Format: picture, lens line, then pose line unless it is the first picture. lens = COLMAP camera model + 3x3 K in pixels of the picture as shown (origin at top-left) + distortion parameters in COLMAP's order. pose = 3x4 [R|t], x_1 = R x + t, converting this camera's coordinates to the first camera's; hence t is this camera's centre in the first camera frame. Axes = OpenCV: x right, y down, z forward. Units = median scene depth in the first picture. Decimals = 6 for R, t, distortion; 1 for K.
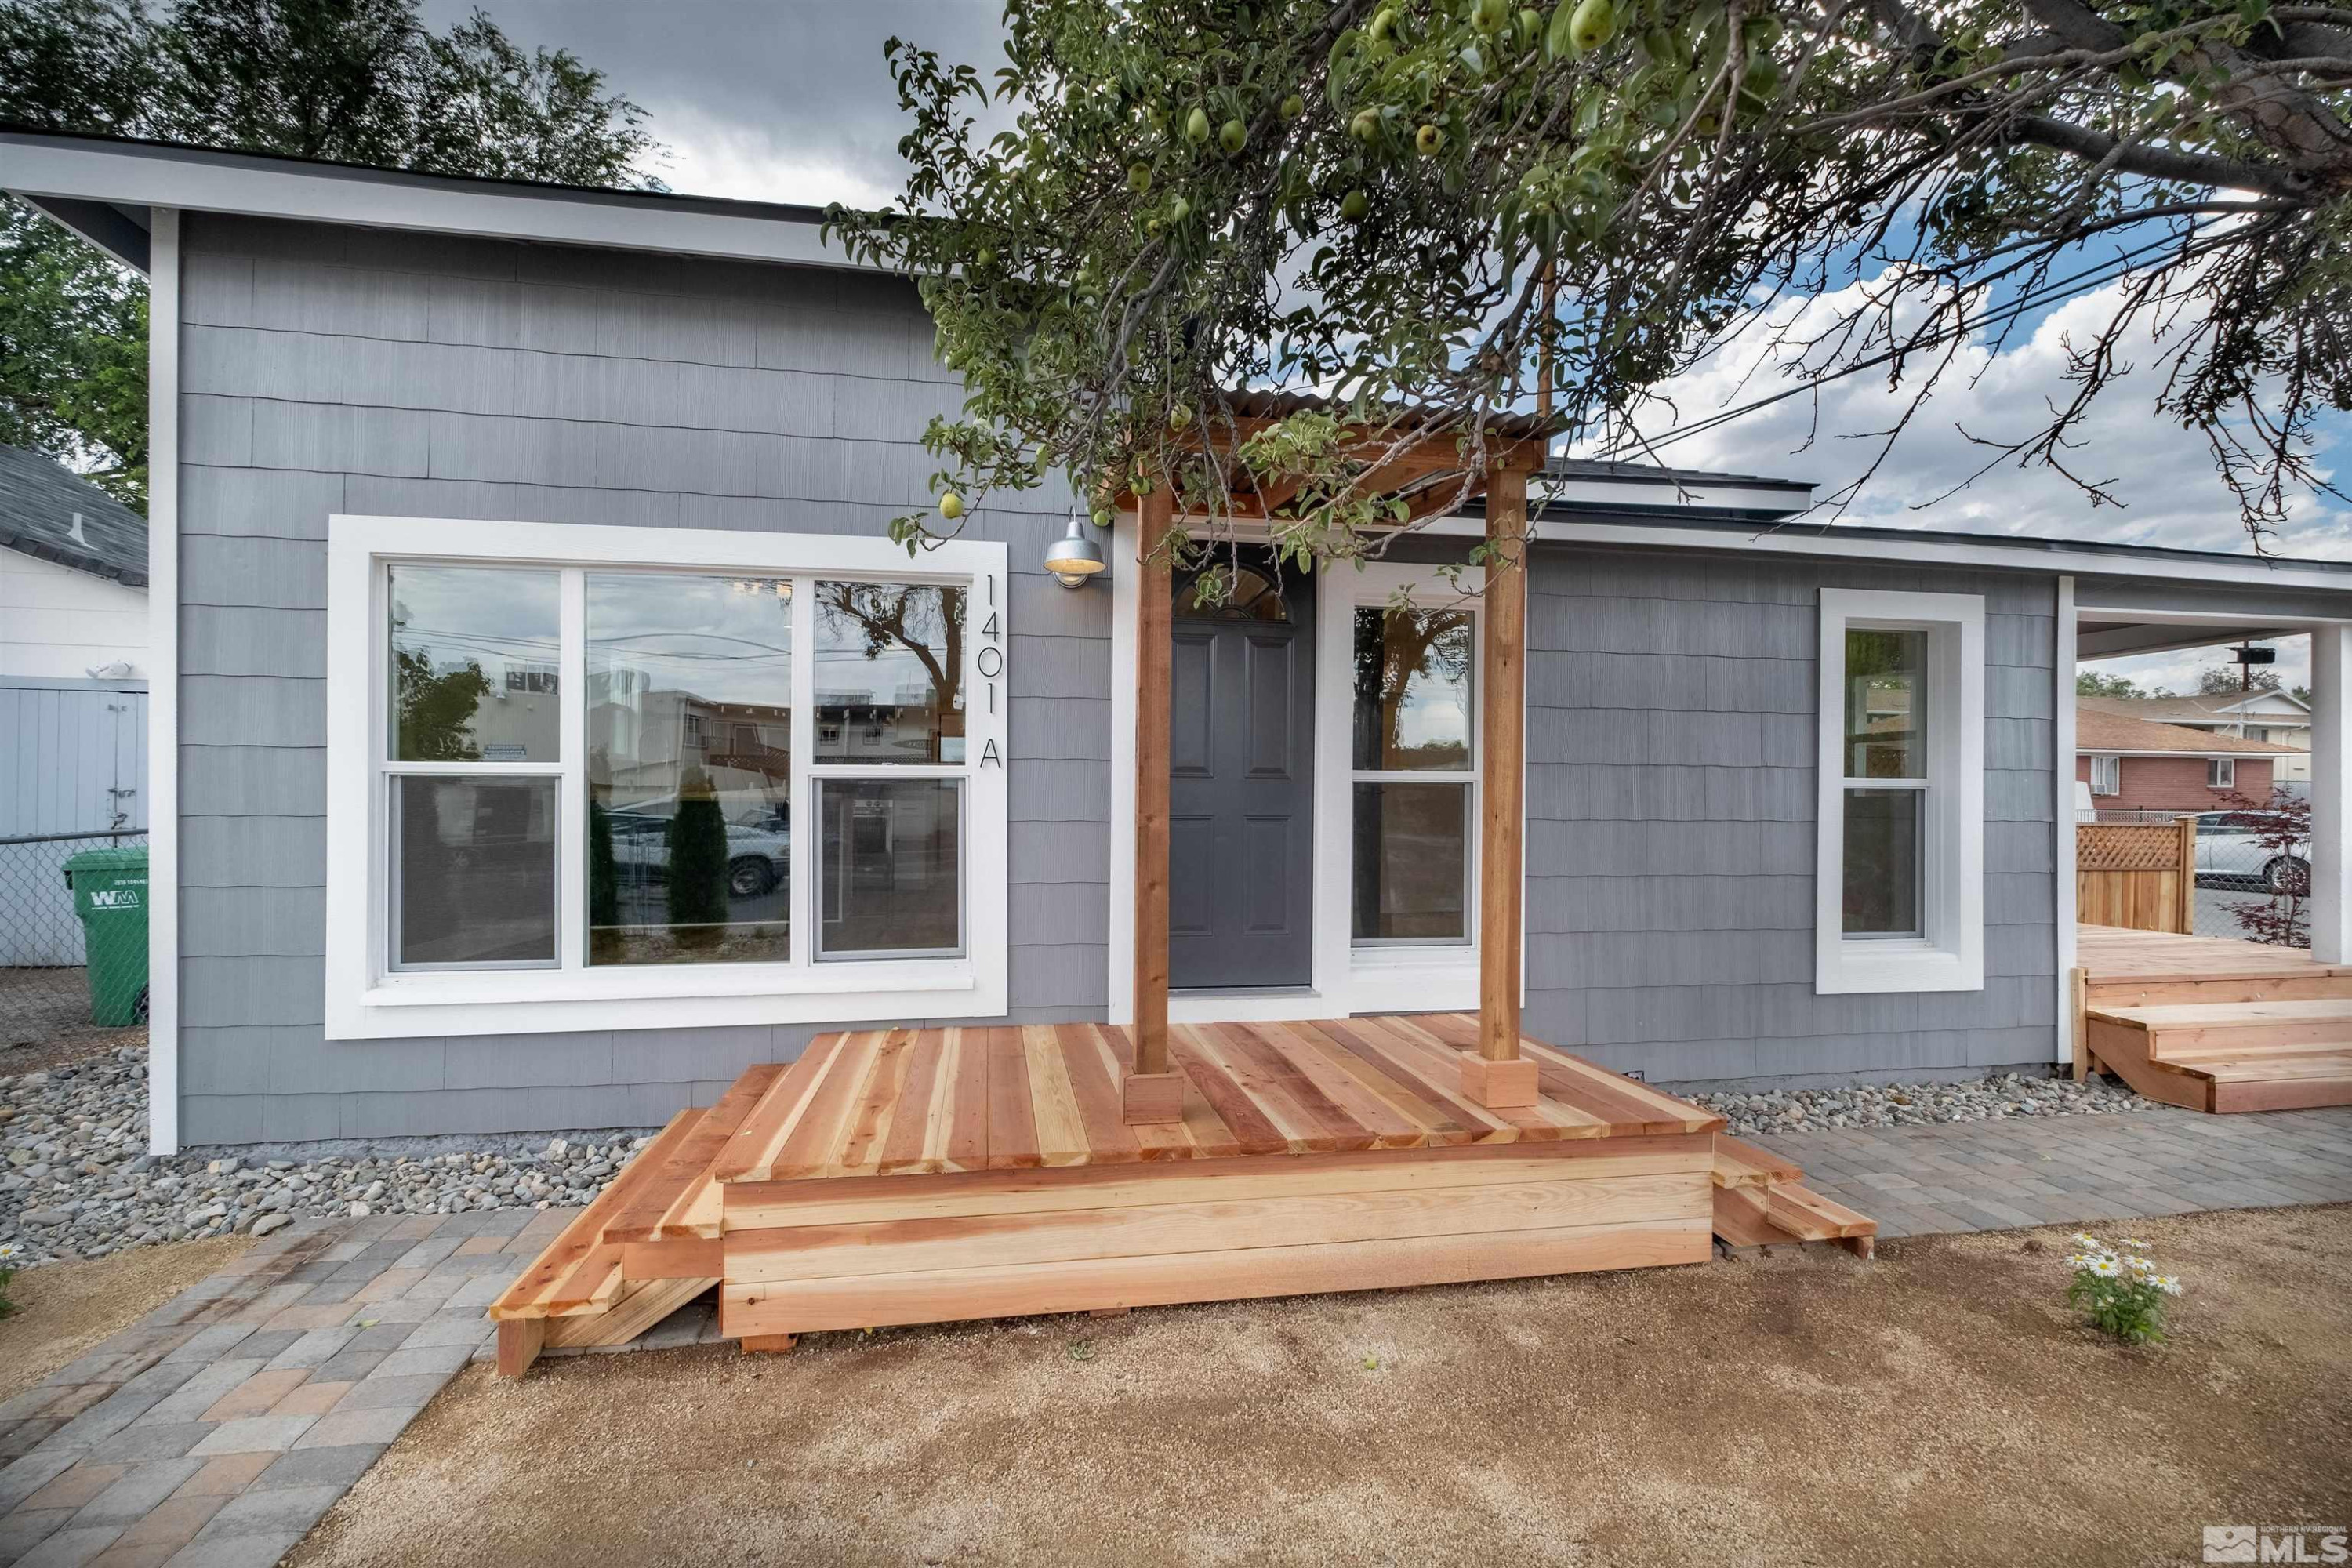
lens RADIAL K [[1035.2, 0, 1176.0], [0, 1035.2, 784.0], [0, 0, 1]] dist [-0.002578, -0.000257]
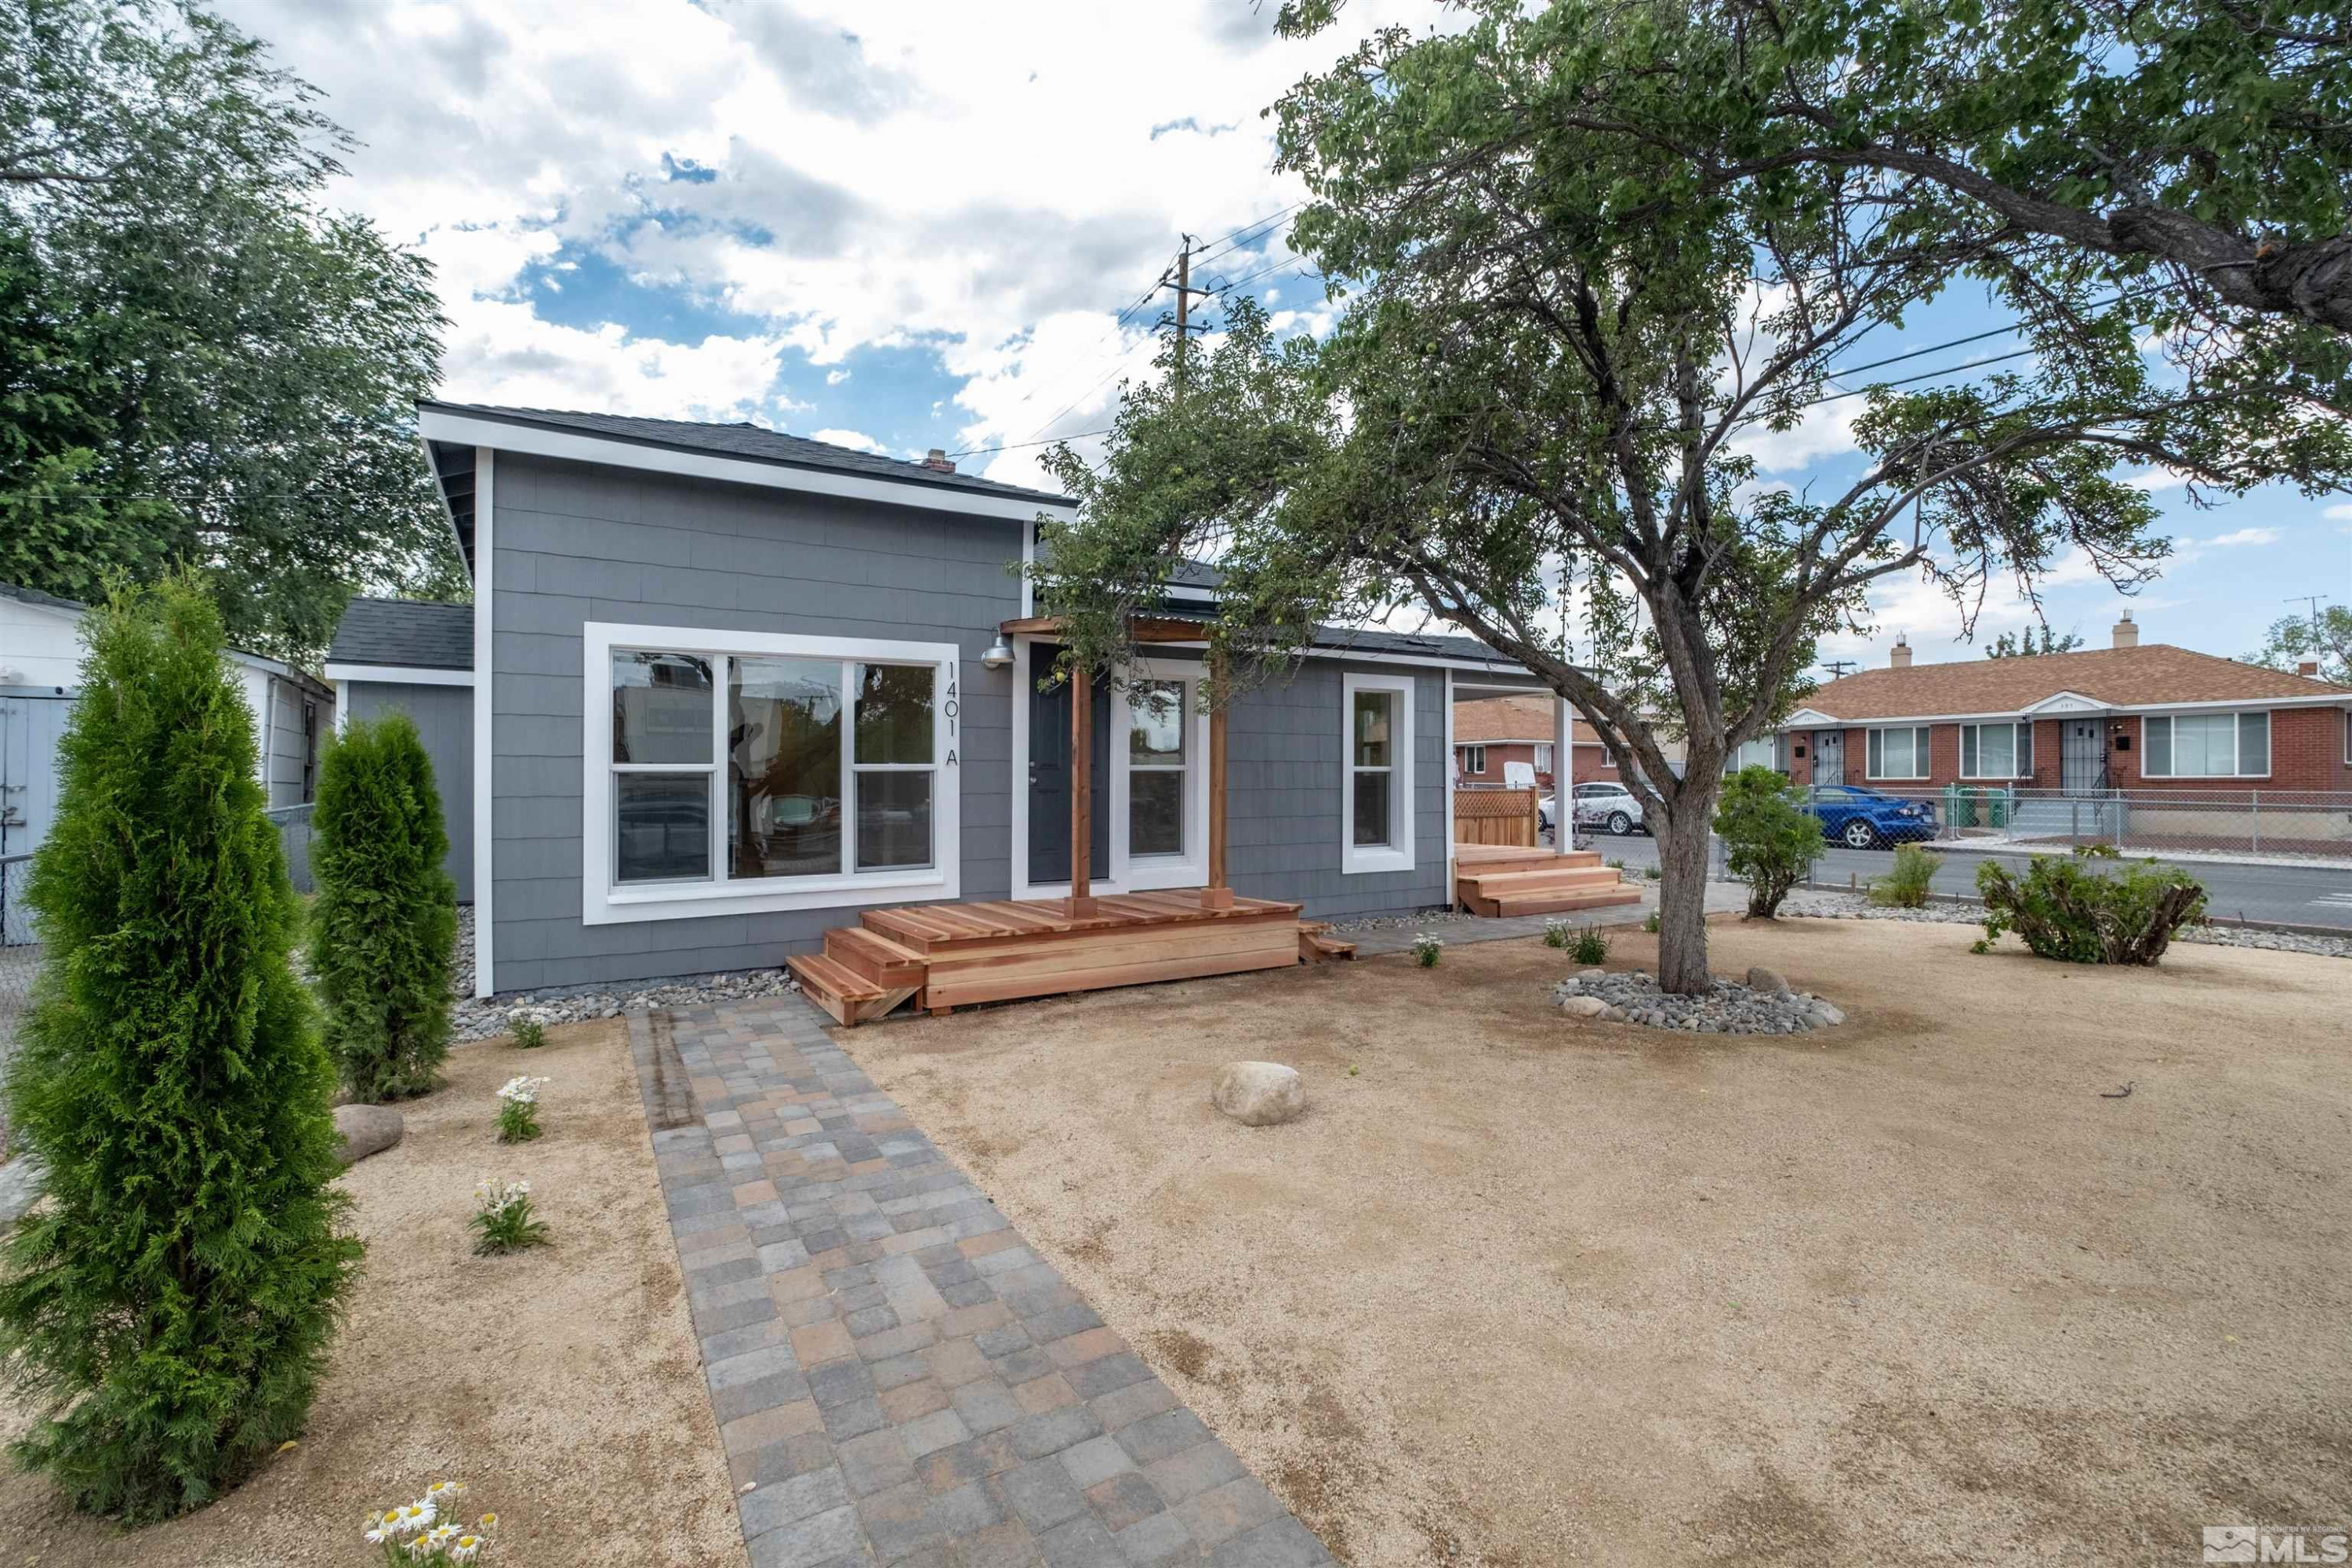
lens RADIAL K [[1025.5, 0, 1182.1], [0, 1025.5, 769.0], [0, 0, 1]] dist [-0.001510, -0.000103]
pose [[0.931946, -0.007792, 0.362512, -0.465727], [0.007421, 0.999970, 0.002416, -0.010404], [-0.362520, 0.000439, 0.931976, -0.882119]]
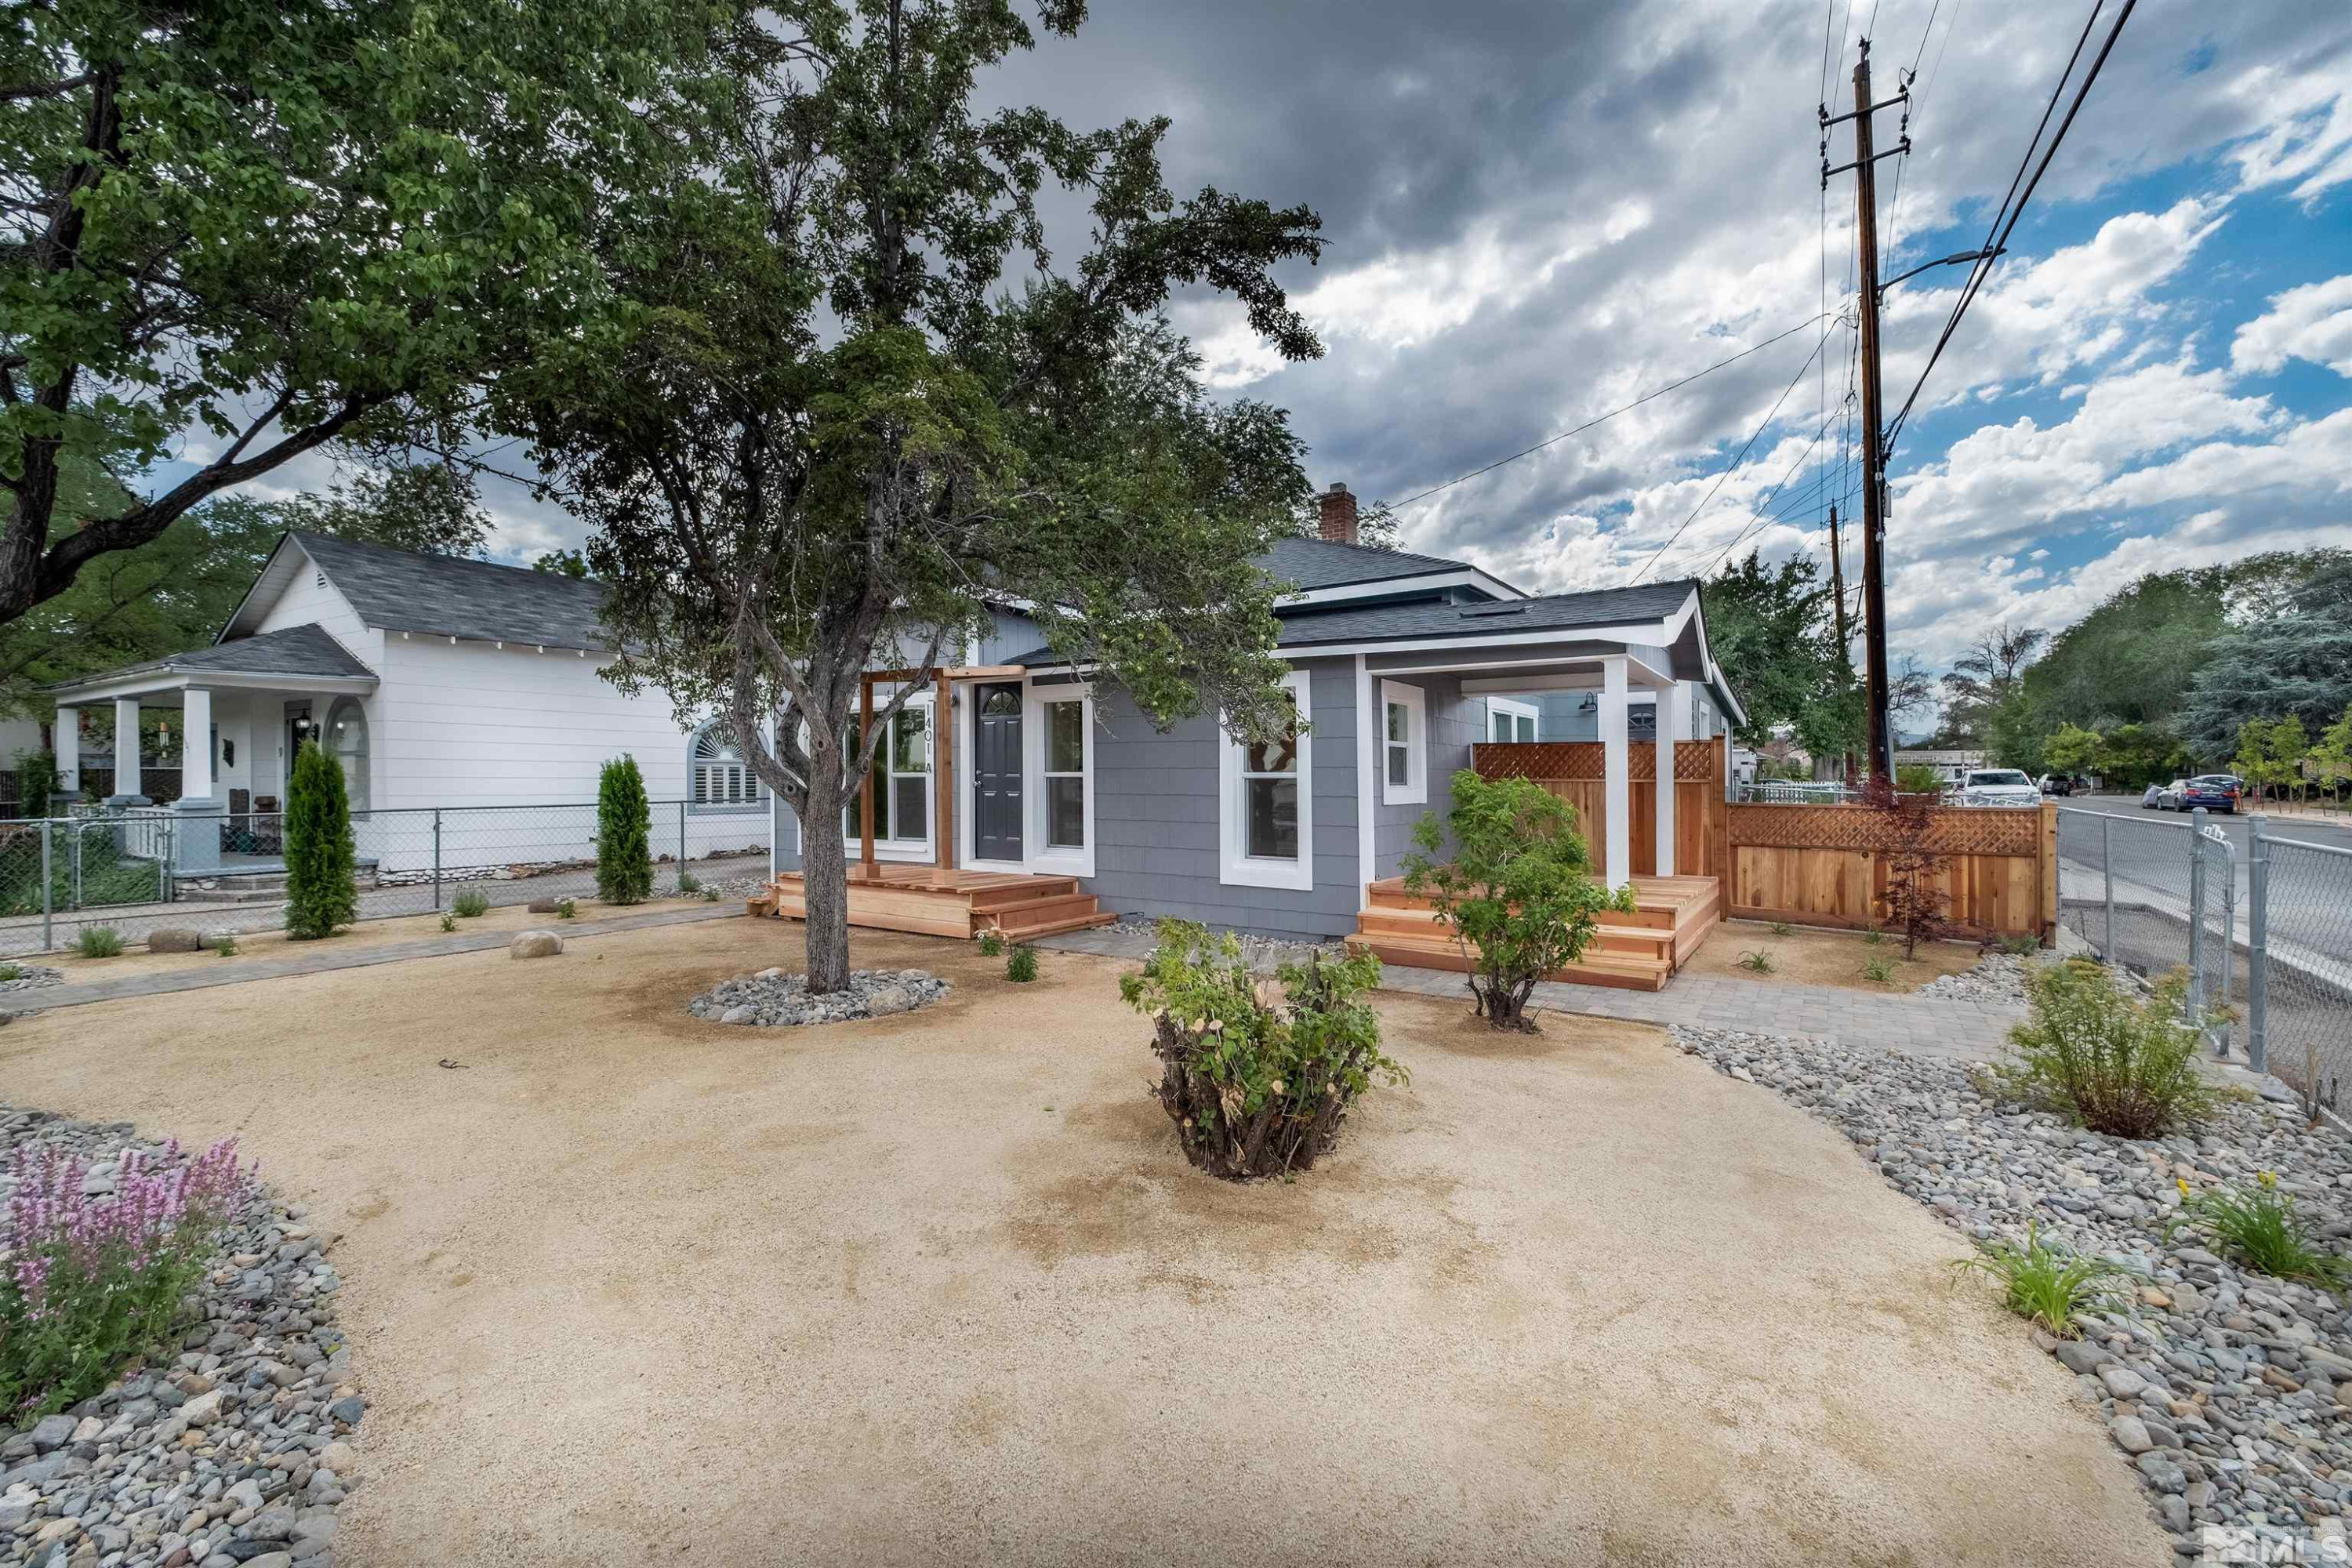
lens RADIAL K [[1025.5, 0, 1182.1], [0, 1025.5, 769.0], [0, 0, 1]] dist [-0.001510, -0.000103]
pose [[0.735016, -0.011693, -0.677949, 2.222552], [0.011439, 0.999923, -0.004844, -0.005549], [0.677953, -0.004195, 0.735093, -0.567530]]
